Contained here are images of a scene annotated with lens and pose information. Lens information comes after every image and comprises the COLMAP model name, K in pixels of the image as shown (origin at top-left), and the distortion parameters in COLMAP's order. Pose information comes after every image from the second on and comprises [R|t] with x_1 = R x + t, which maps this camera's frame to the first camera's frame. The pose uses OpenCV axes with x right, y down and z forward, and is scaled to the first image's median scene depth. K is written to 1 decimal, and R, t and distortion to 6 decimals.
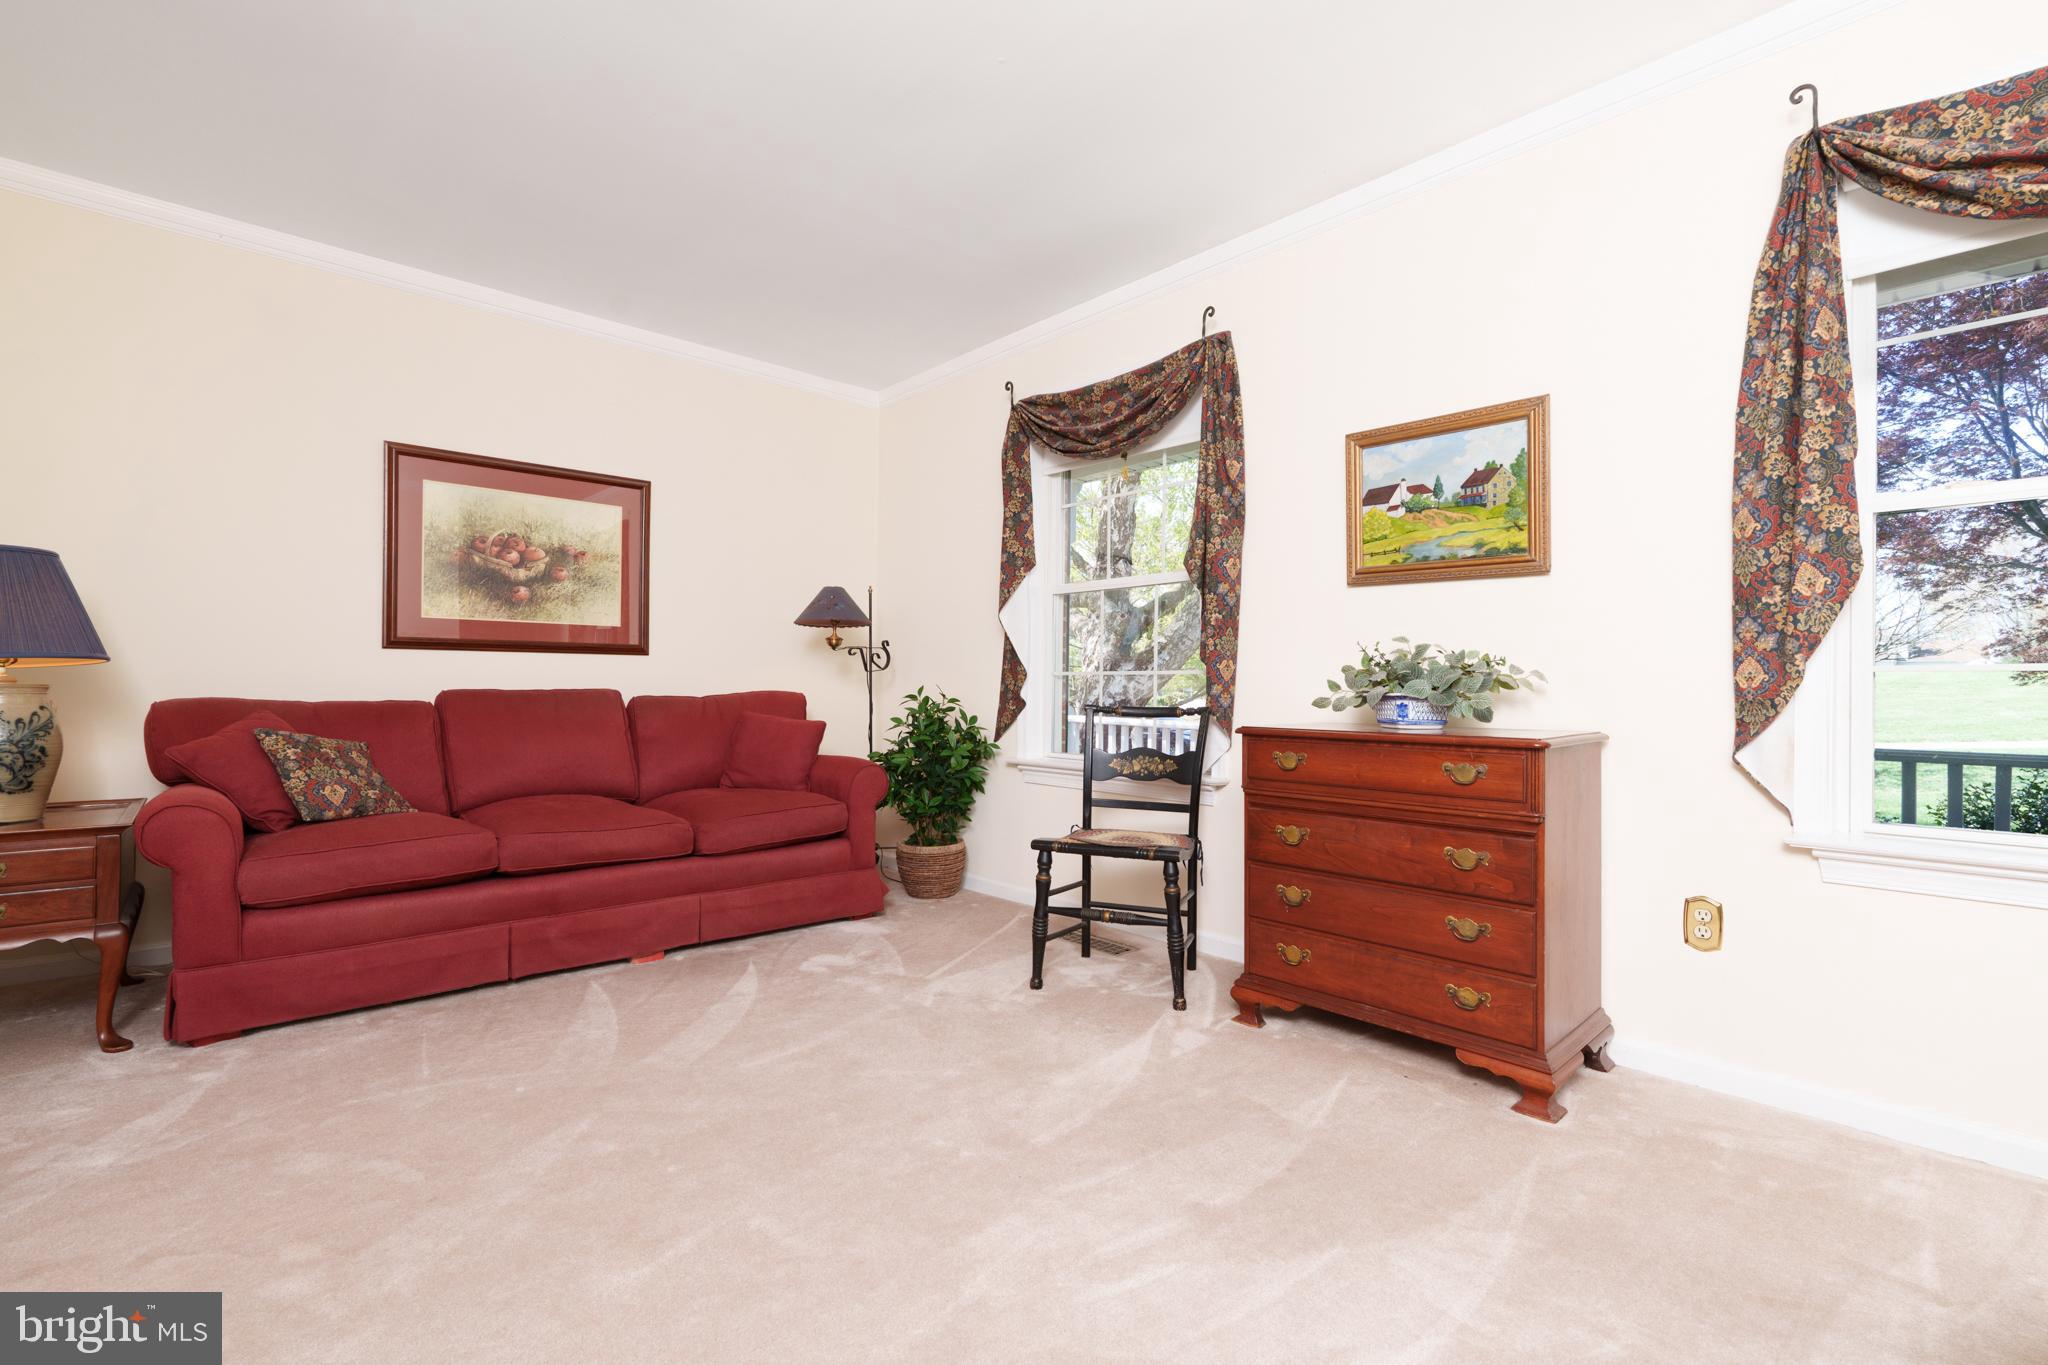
lens RADIAL K [[923.5, 0, 1027.9], [0, 923.5, 678.5], [0, 0, 1]] dist [0.002487, 0.000172]
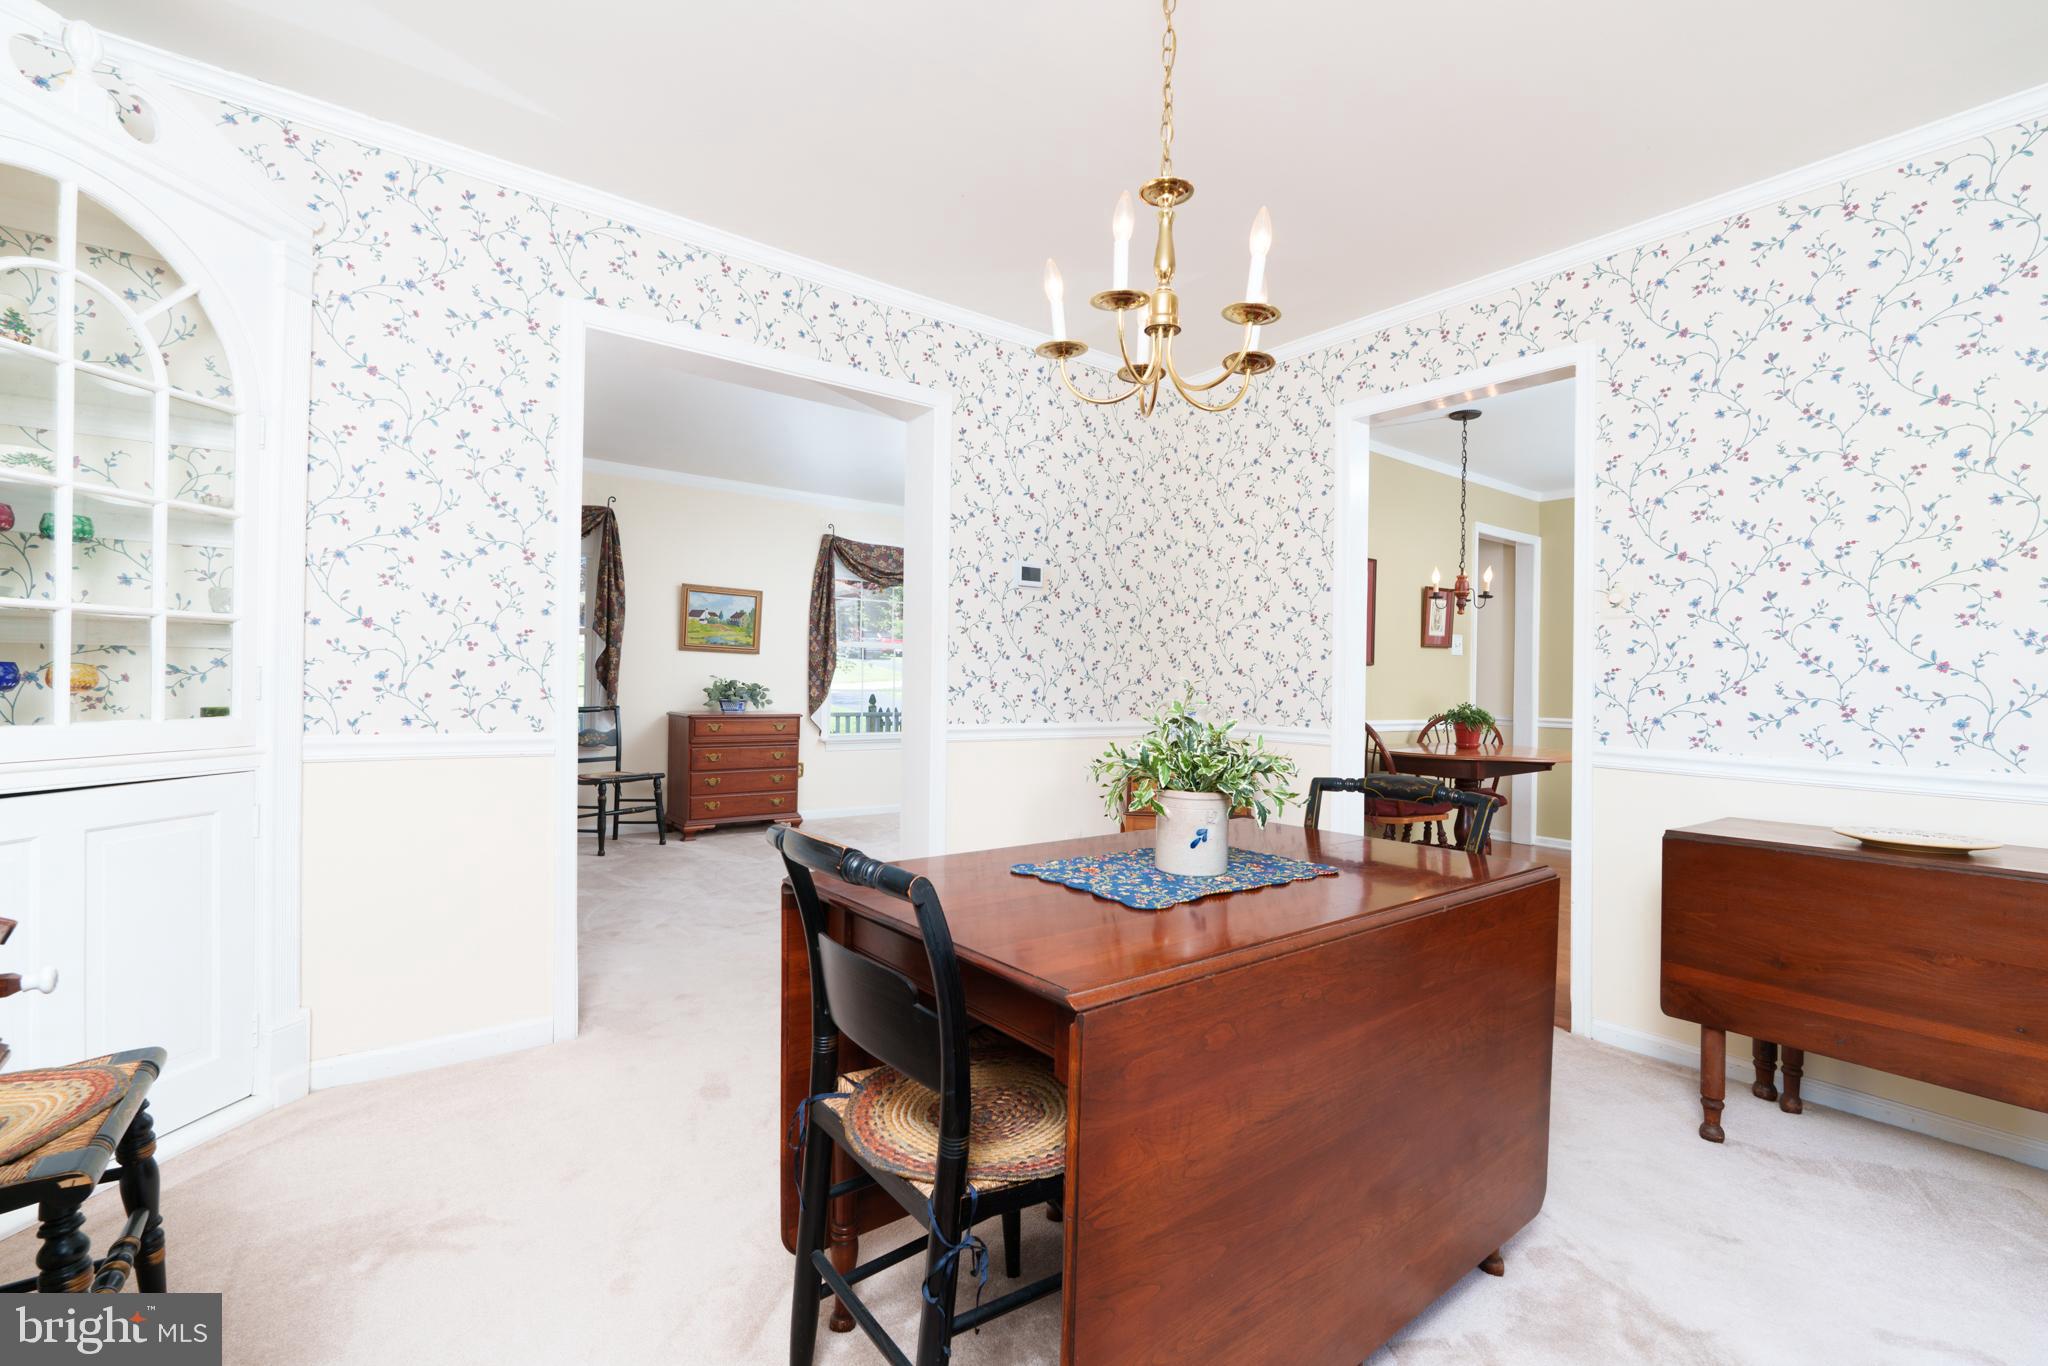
lens RADIAL K [[923.5, 0, 1027.9], [0, 923.5, 679.0], [0, 0, 1]] dist [0.002487, 0.000172]
pose [[0.085037, 0.004489, 0.996368, -2.051071], [-0.022409, 0.999746, -0.002592, -0.049850], [-0.996126, -0.022107, 0.085116, -0.038179]]
